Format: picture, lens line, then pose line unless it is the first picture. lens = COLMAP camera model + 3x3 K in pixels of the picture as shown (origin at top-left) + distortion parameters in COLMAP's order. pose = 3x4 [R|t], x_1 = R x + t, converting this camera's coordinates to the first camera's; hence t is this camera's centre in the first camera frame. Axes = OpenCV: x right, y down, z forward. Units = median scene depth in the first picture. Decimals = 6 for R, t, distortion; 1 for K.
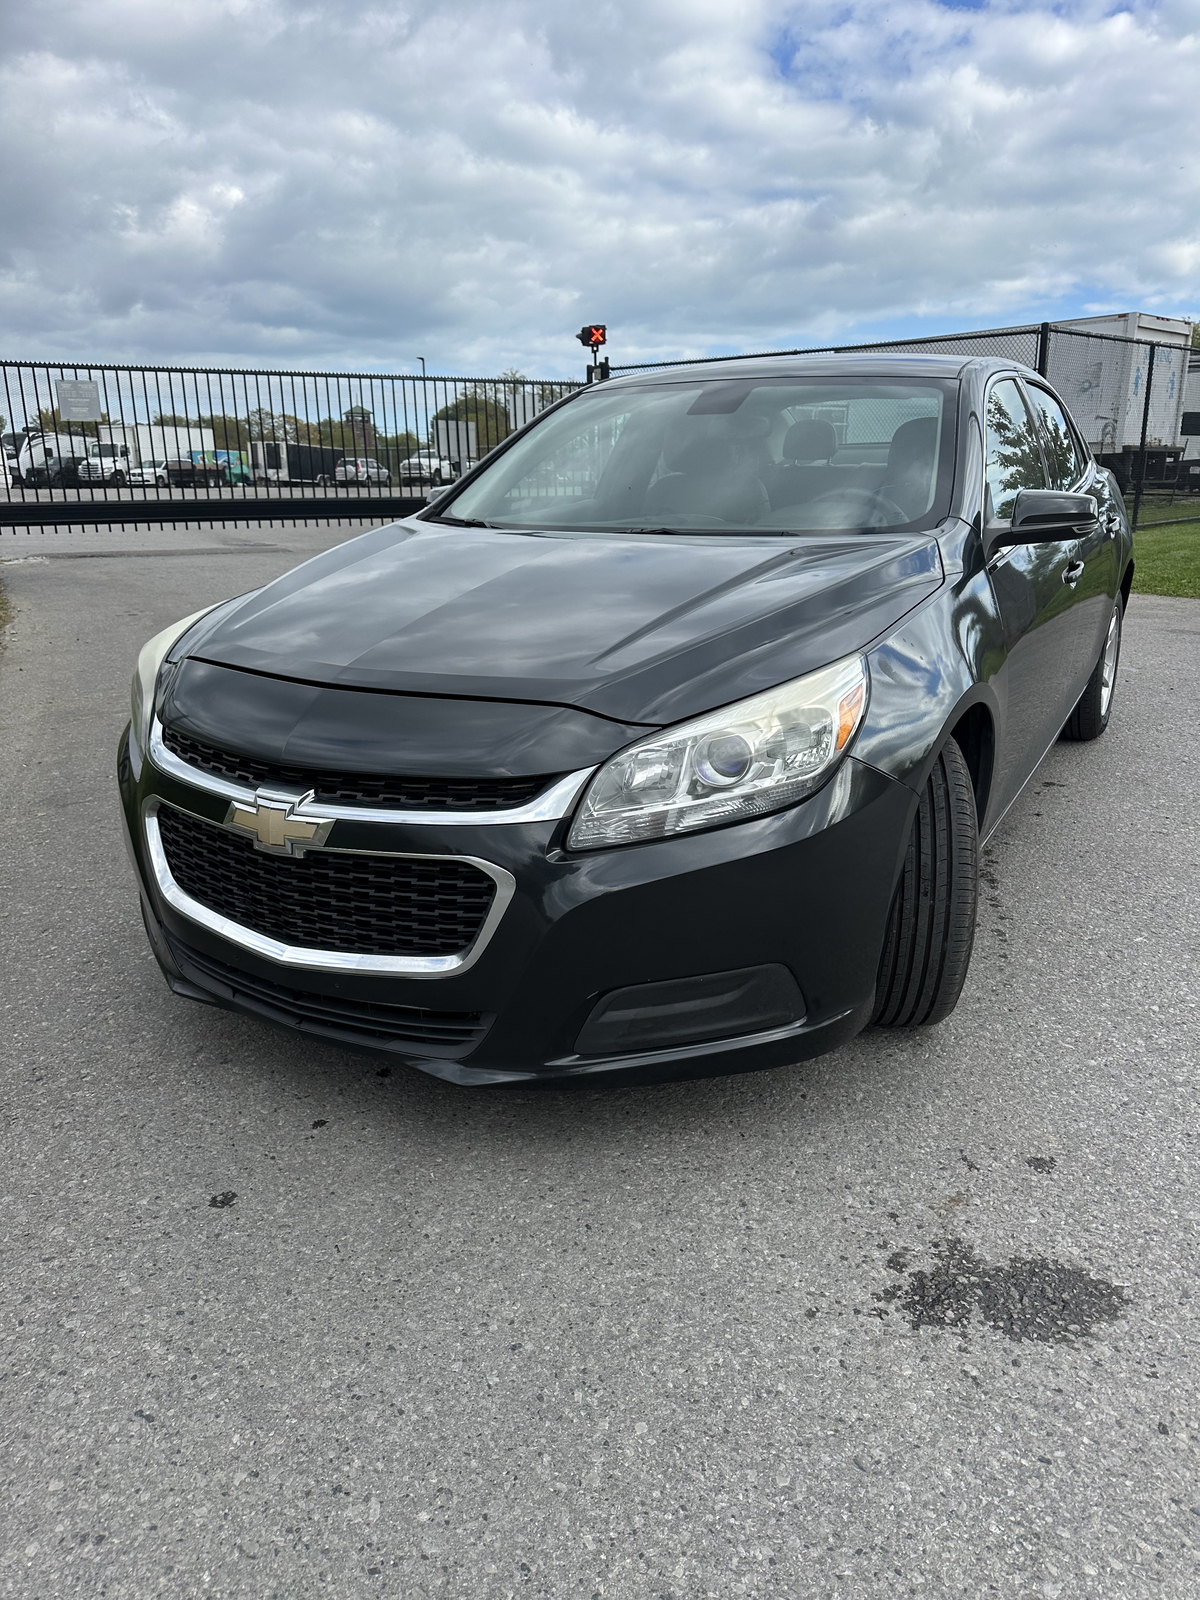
lens RADIAL K [[1141.2, 0, 610.9], [0, 1141.2, 796.4], [0, 0, 1]] dist [0.013585, -0.010914]
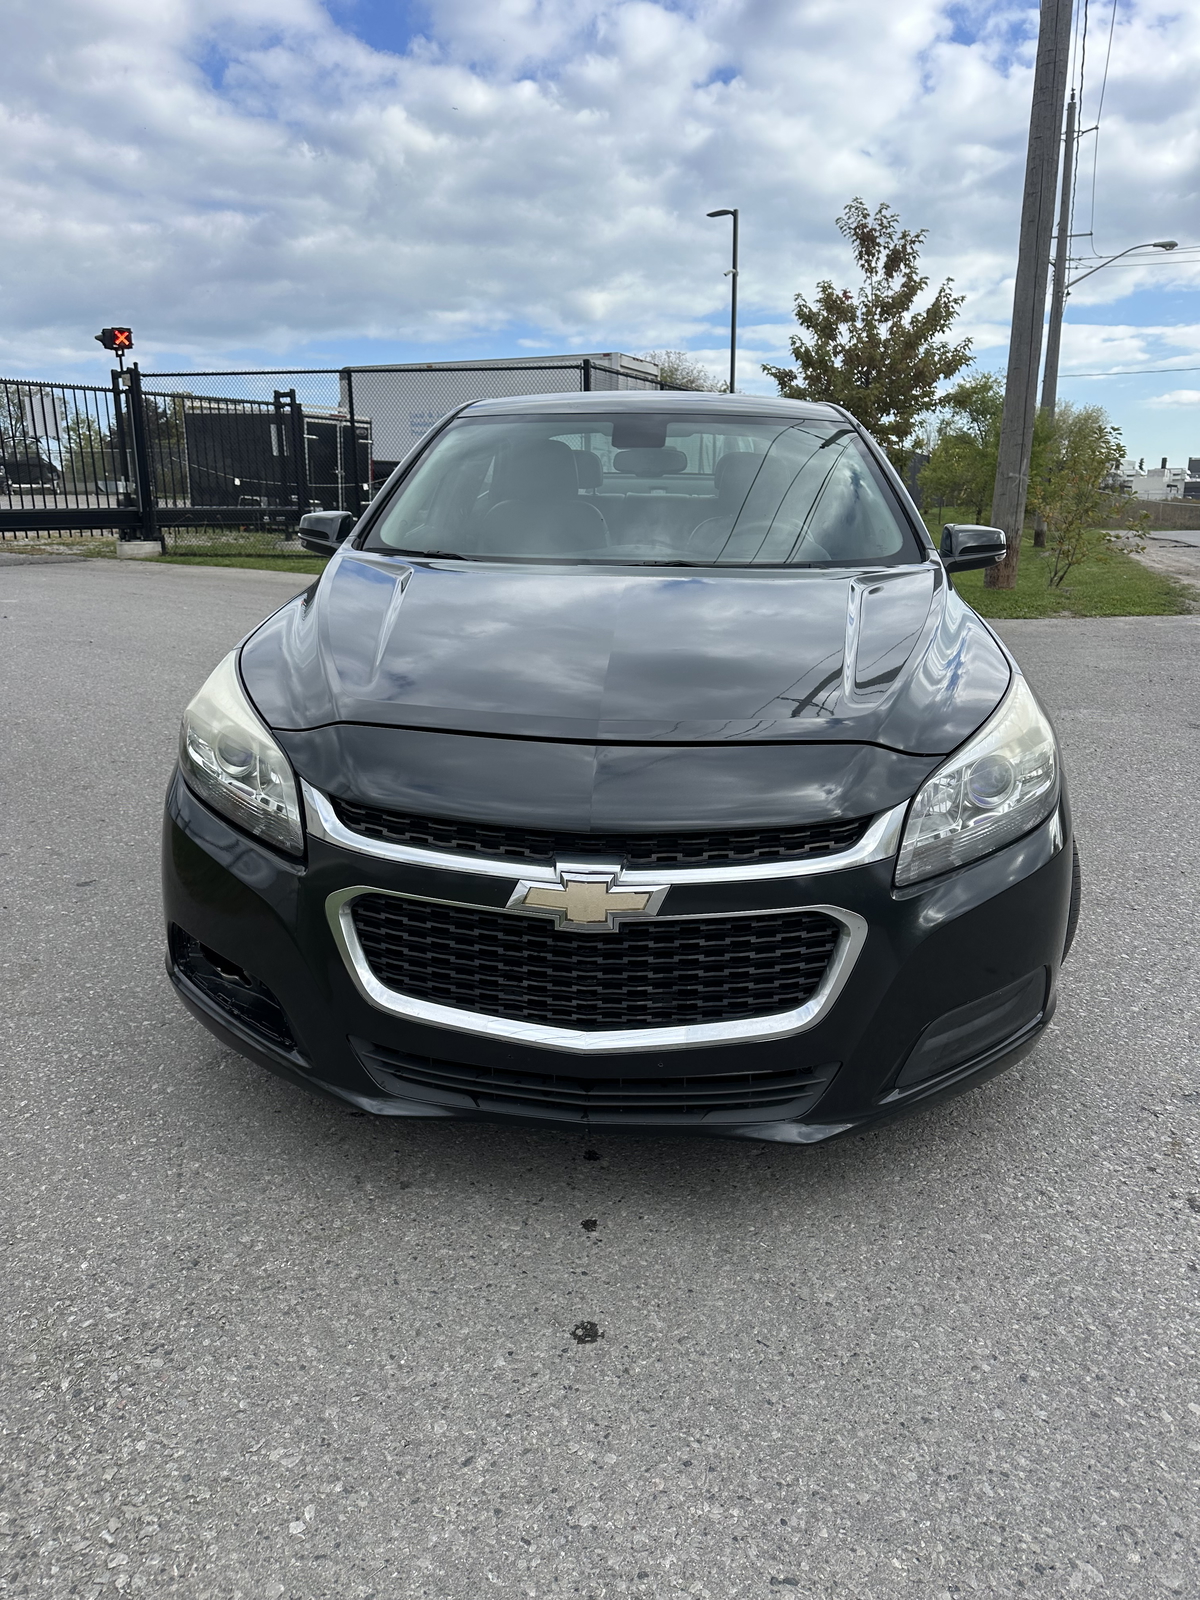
lens RADIAL K [[1134.2, 0, 472.0], [0, 1134.2, 794.4], [0, 0, 1]] dist [0.065184, -0.123529]
pose [[0.903920, -0.097748, 0.416382, -0.151664], [0.102571, 0.994667, 0.010832, -0.015749], [-0.415220, 0.032917, 0.909125, 0.046252]]
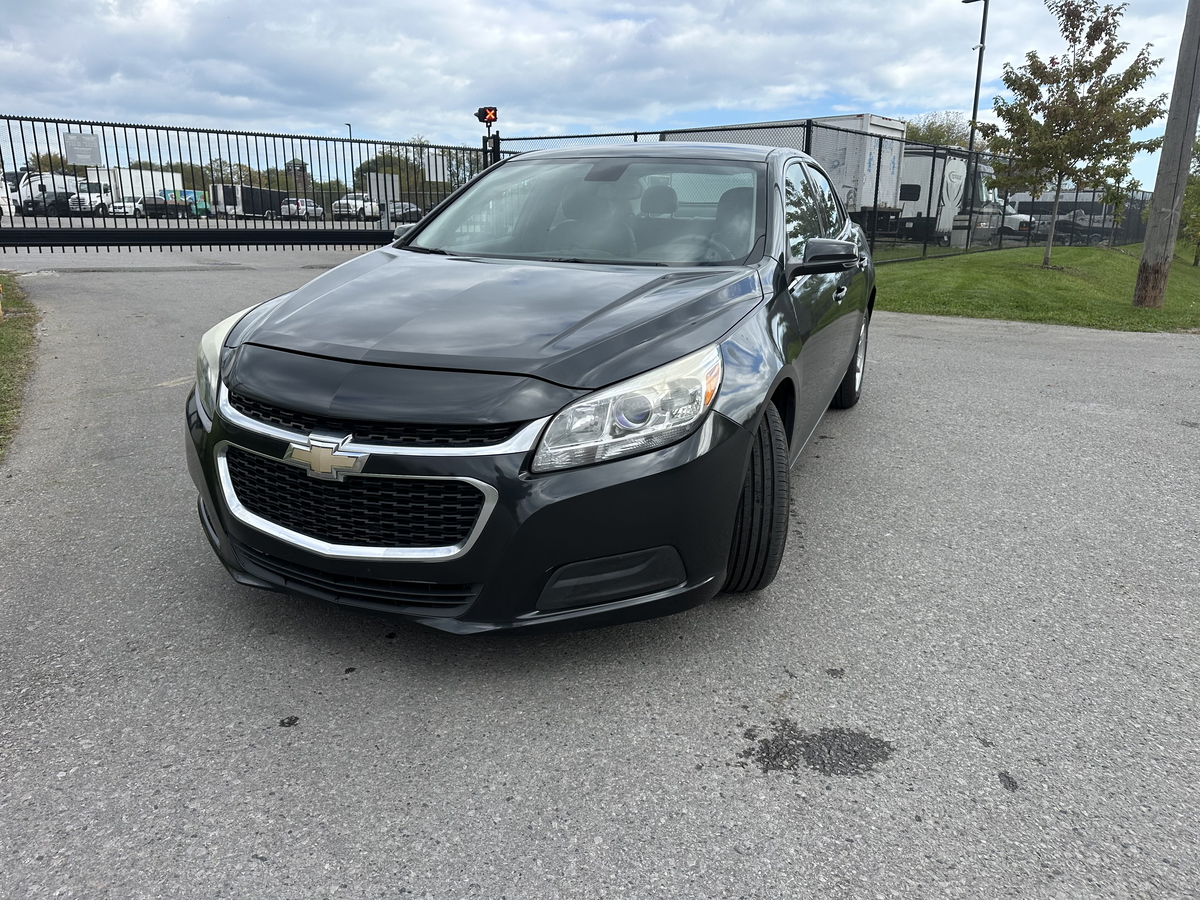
lens RADIAL K [[862.9, 0, 600.0], [0, 862.9, 450.0], [0, 0, 1]] dist [0.057704, -0.068814]
pose [[0.991507, -0.009625, 0.129700, -0.018574], [0.011368, 0.999855, -0.012707, 0.006437], [-0.129558, 0.014074, 0.991472, -0.026823]]
